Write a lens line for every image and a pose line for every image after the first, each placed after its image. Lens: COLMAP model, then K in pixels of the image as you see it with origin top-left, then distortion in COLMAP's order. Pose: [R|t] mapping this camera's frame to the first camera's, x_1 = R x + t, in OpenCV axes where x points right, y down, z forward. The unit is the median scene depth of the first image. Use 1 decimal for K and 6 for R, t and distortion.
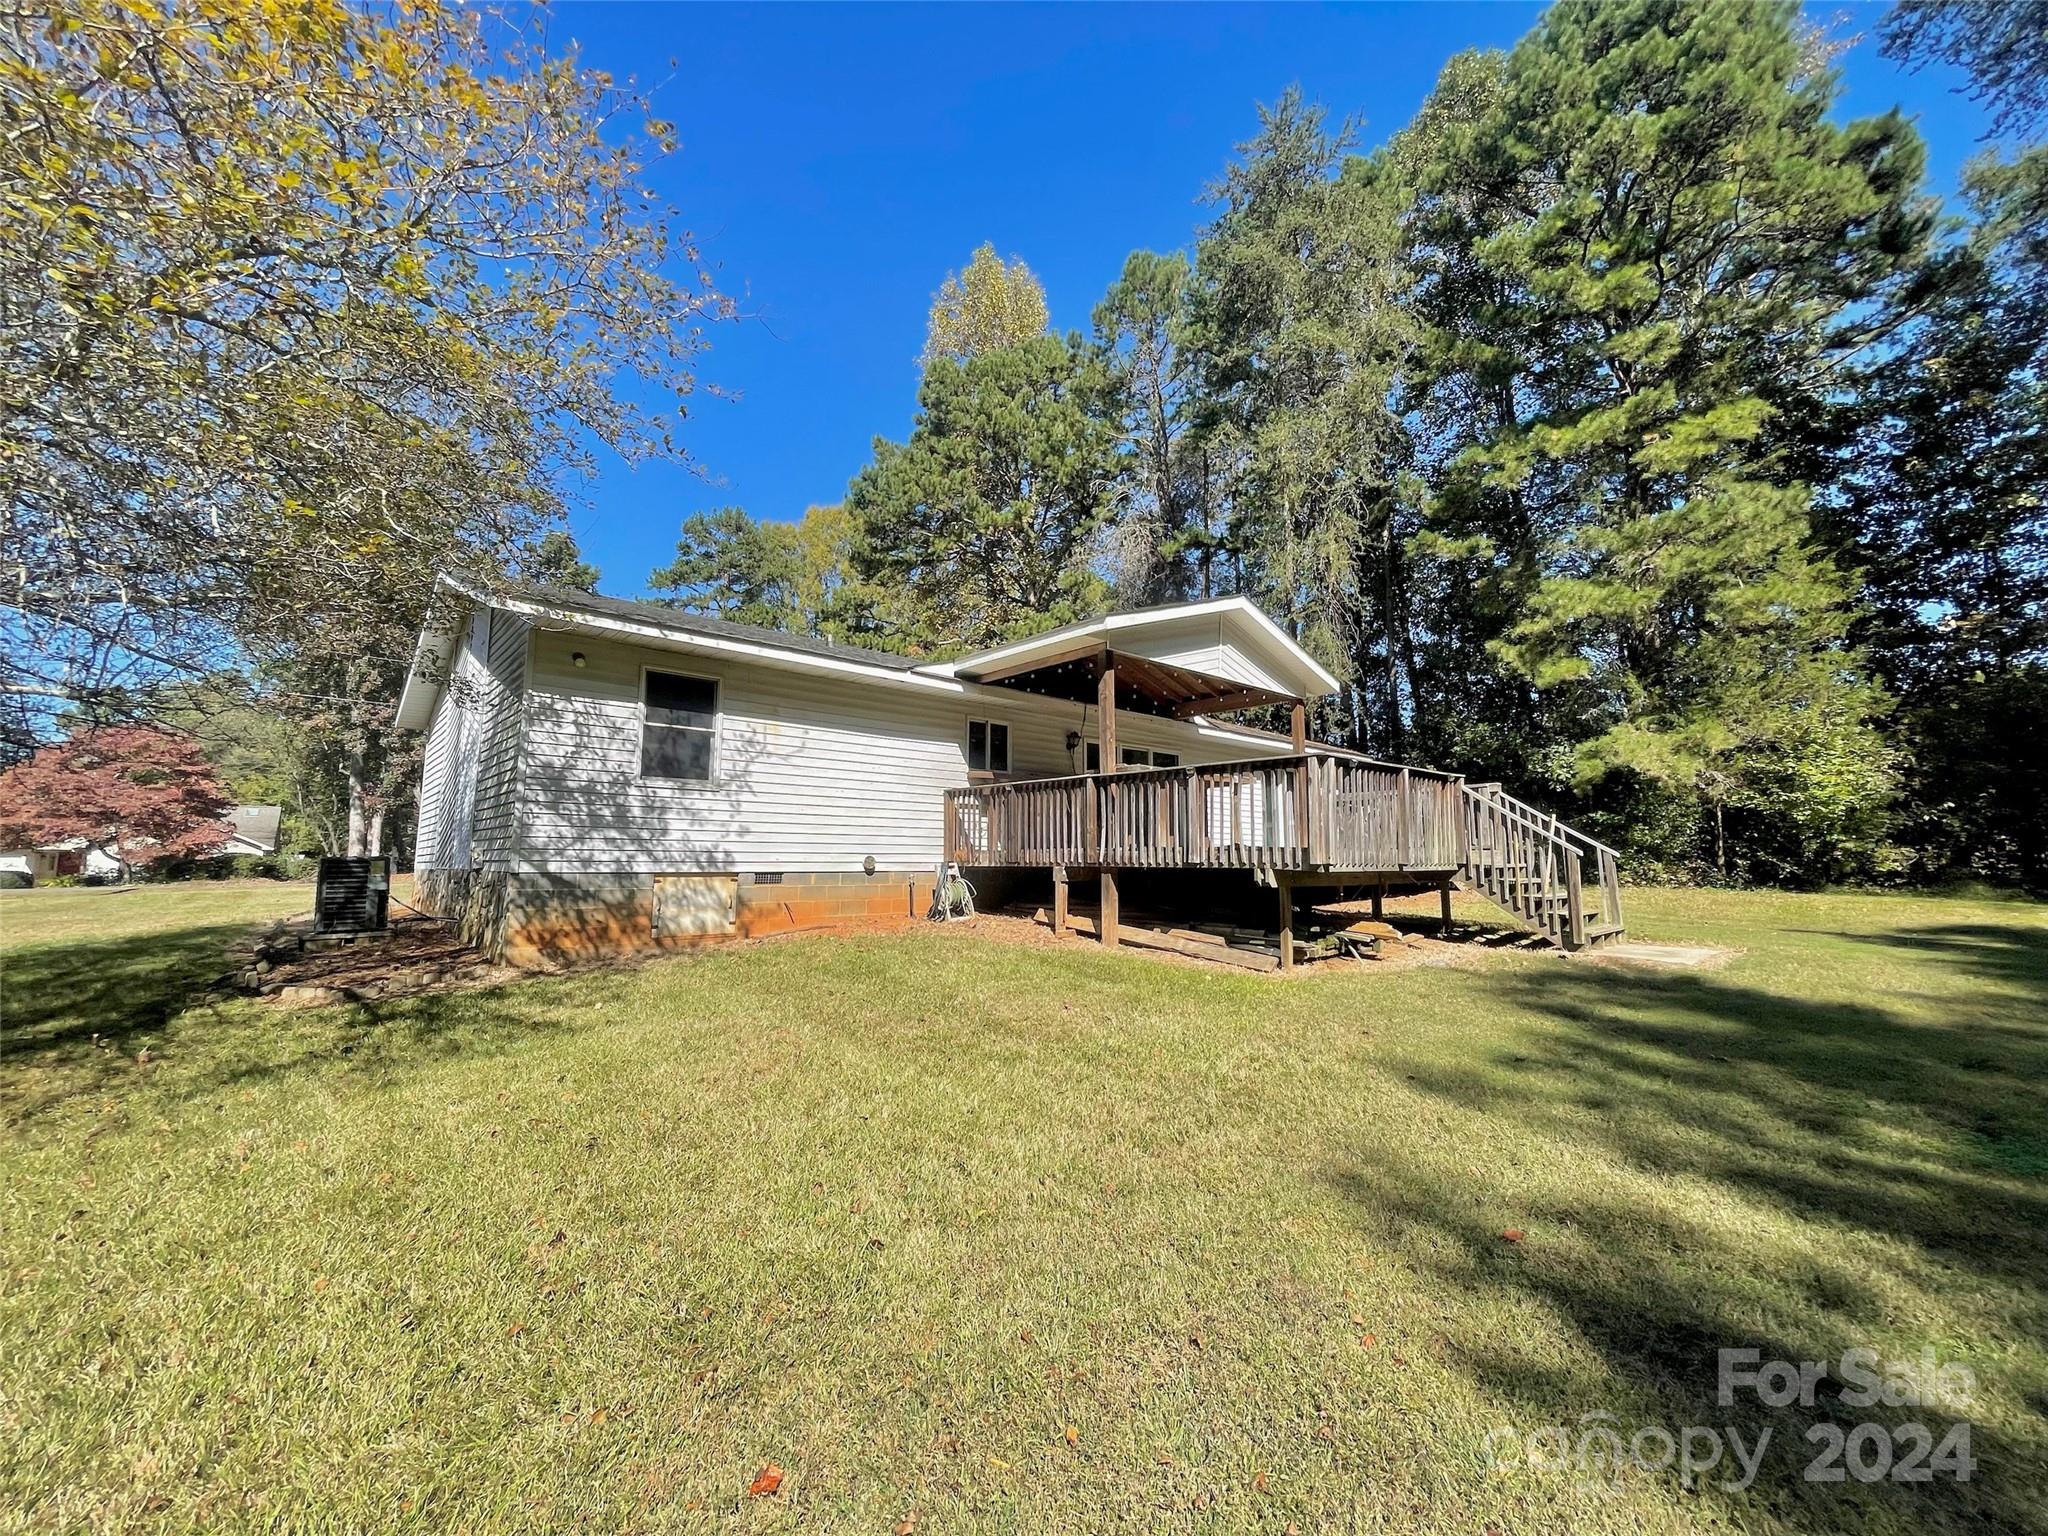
lens RADIAL K [[820.8, 0, 1012.5], [0, 820.8, 770.5], [0, 0, 1]] dist [0.009762, 0.000684]
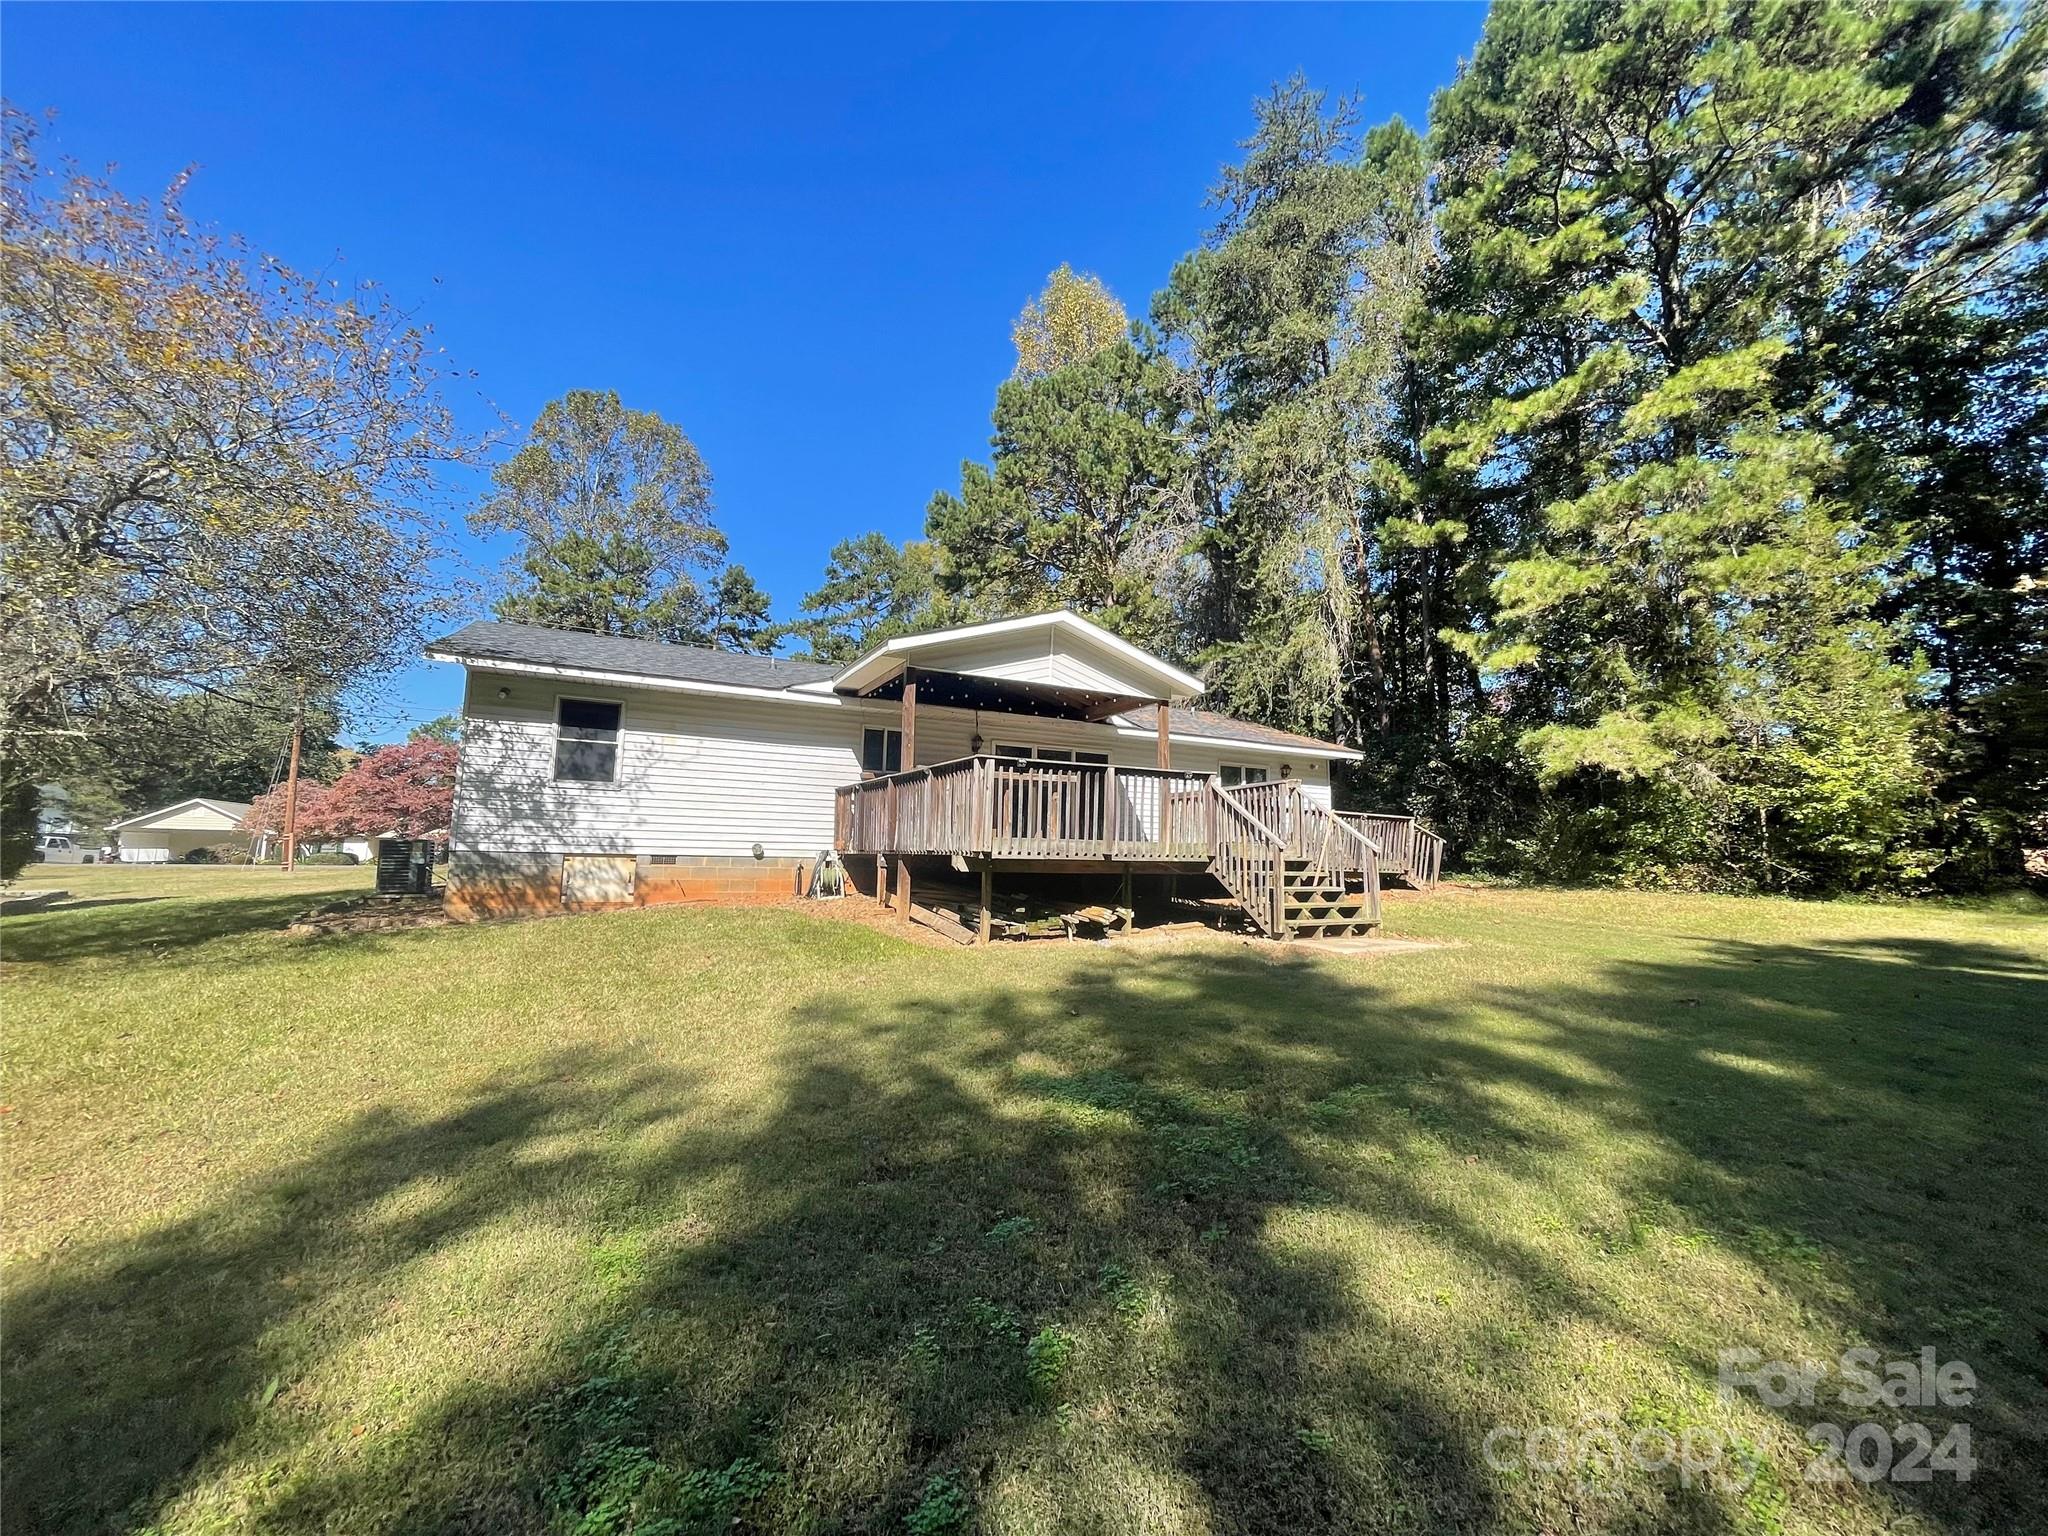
lens RADIAL K [[820.8, 0, 1014.7], [0, 820.8, 766.2], [0, 0, 1]] dist [0.009762, 0.000684]
pose [[0.968182, -0.011695, -0.249975, 0.566697], [0.010968, 0.999931, -0.004301, -0.000542], [0.250008, 0.001422, 0.968243, -0.086545]]
